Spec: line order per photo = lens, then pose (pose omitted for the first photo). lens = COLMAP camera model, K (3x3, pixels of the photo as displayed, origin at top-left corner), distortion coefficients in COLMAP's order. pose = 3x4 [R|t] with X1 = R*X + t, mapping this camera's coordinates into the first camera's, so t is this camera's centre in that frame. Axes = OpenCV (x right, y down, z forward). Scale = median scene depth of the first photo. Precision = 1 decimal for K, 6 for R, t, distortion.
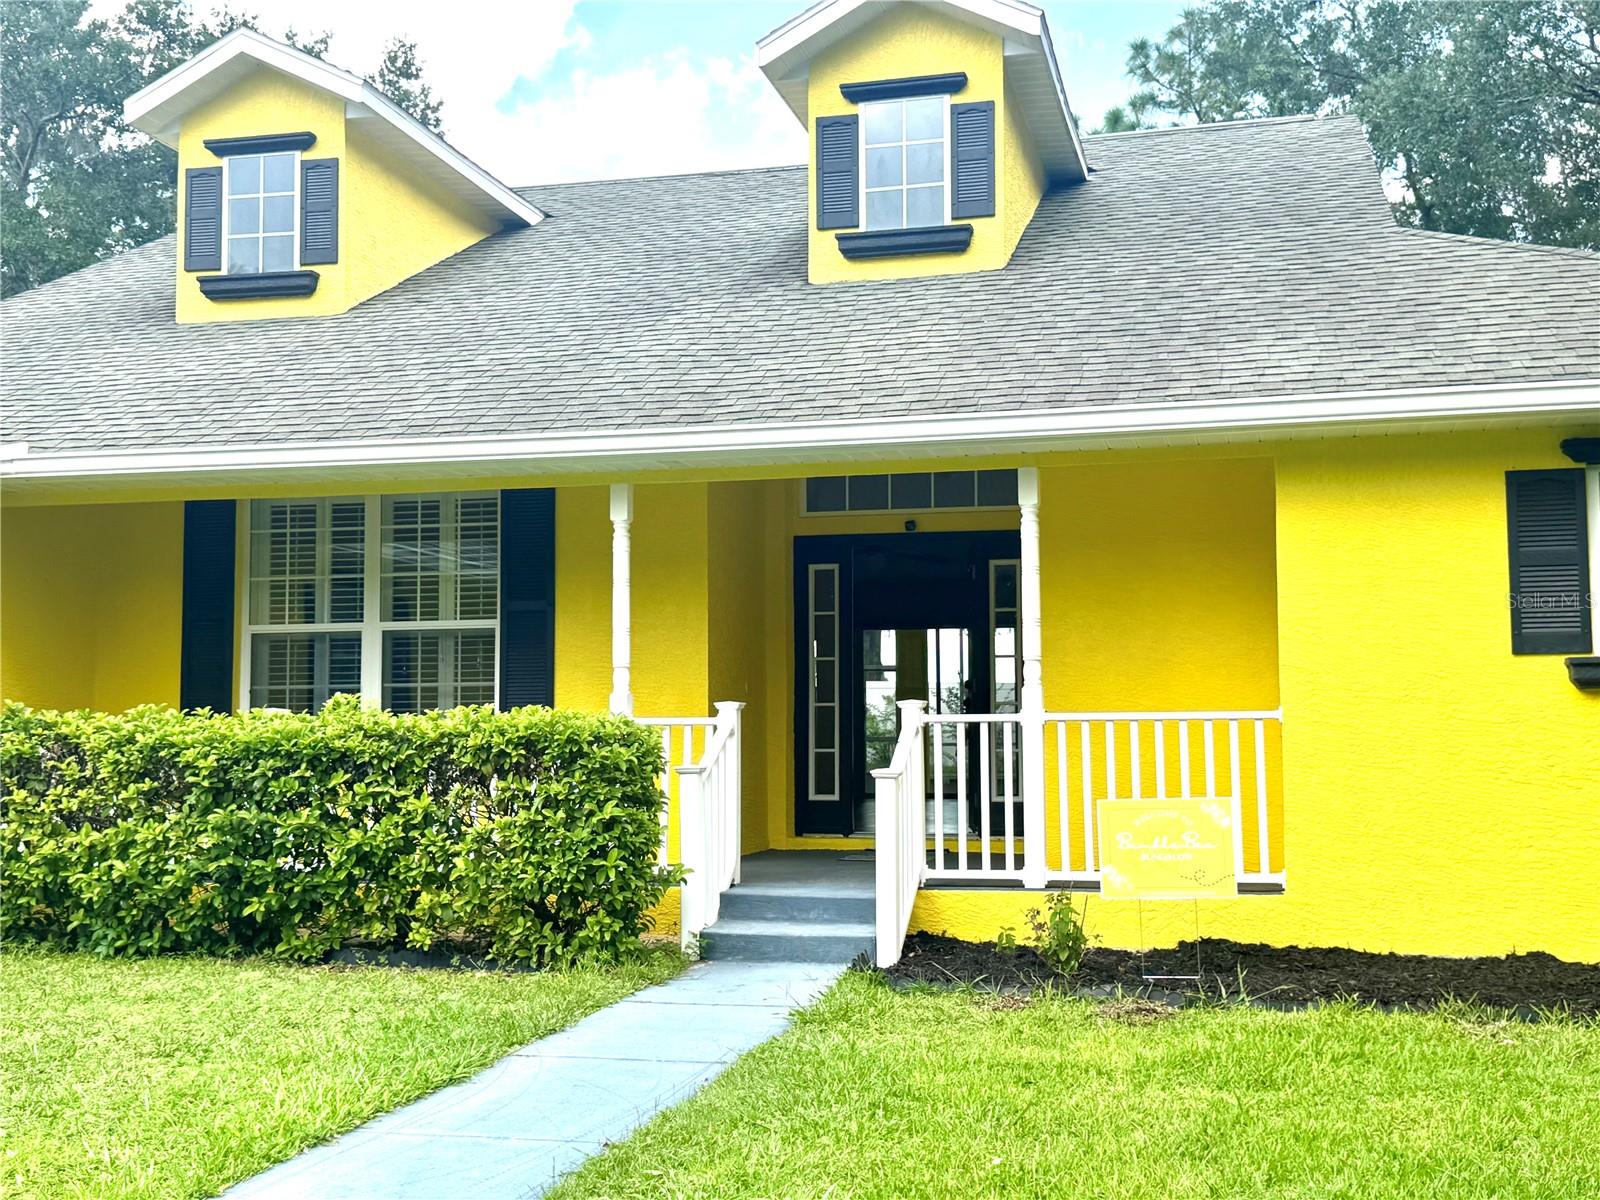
lens RADIAL K [[1949.2, 0, 800.0], [0, 1949.2, 600.0], [0, 0, 1]] dist [0.172974, -0.007646]
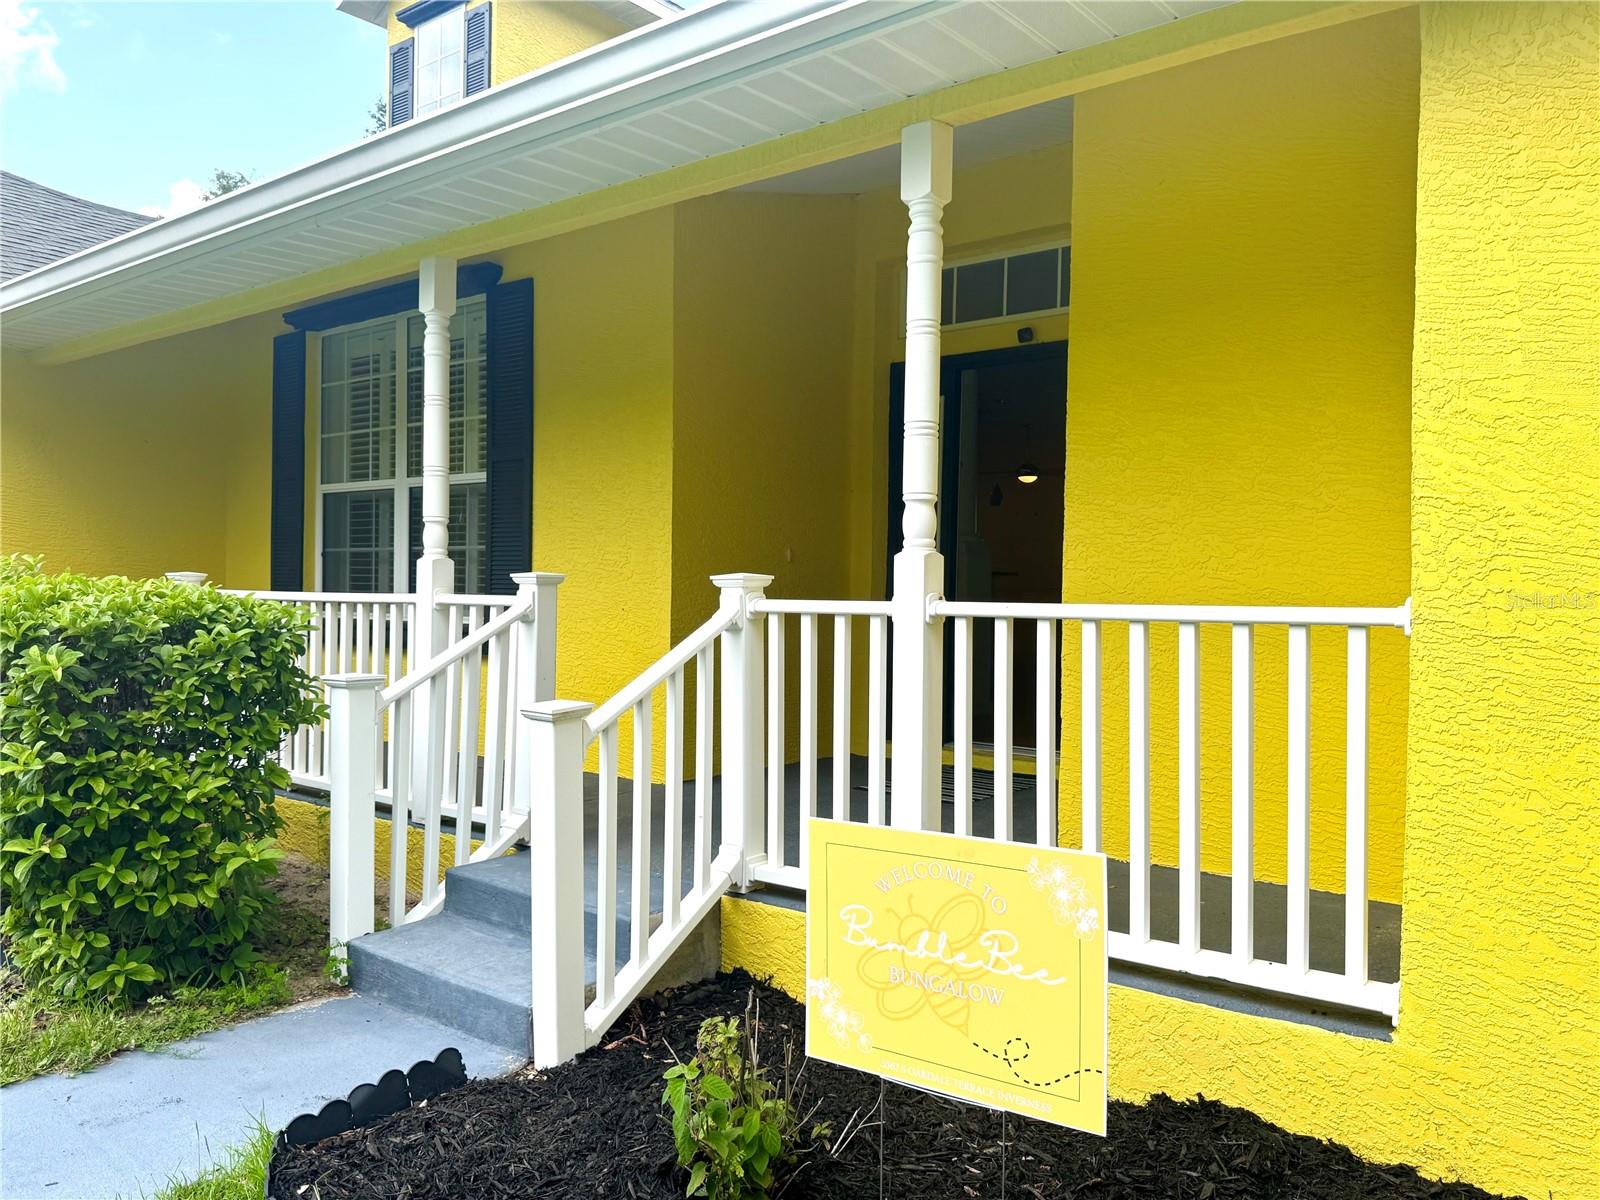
lens RADIAL K [[1238.9, 0, 800.0], [0, 1238.9, 600.0], [0, 0, 1]] dist [0.081173, -0.000195]
pose [[0.906341, 0.018884, -0.422124, 0.223243], [0.016006, 0.996750, 0.078955, 0.028849], [0.422243, -0.078317, 0.903093, 0.650521]]
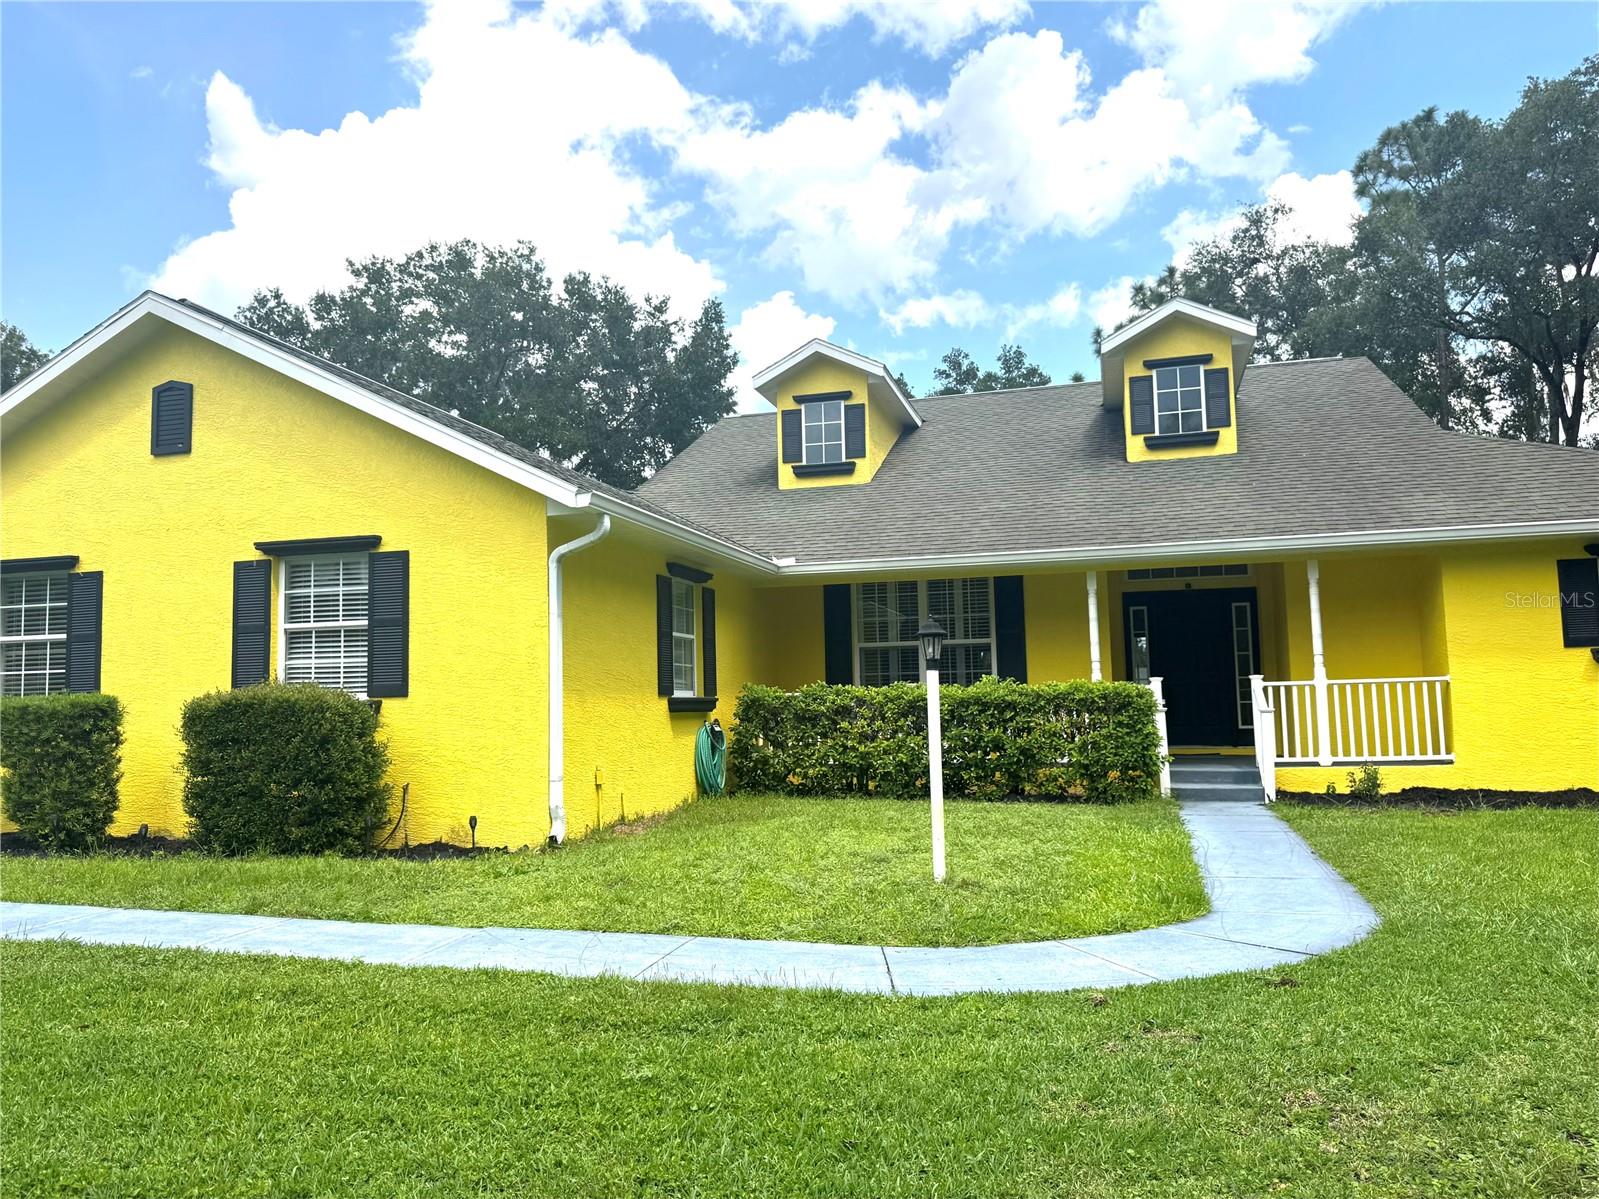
lens RADIAL K [[1231.0, 0, 799.5], [0, 1231.0, 599.5], [0, 0, 1]] dist [0.003078, -0.003516]
pose [[0.998106, -0.018876, -0.058545, -0.315882], [0.017916, 0.999697, -0.016890, -0.013577], [0.058846, 0.015809, 0.998142, -0.294301]]
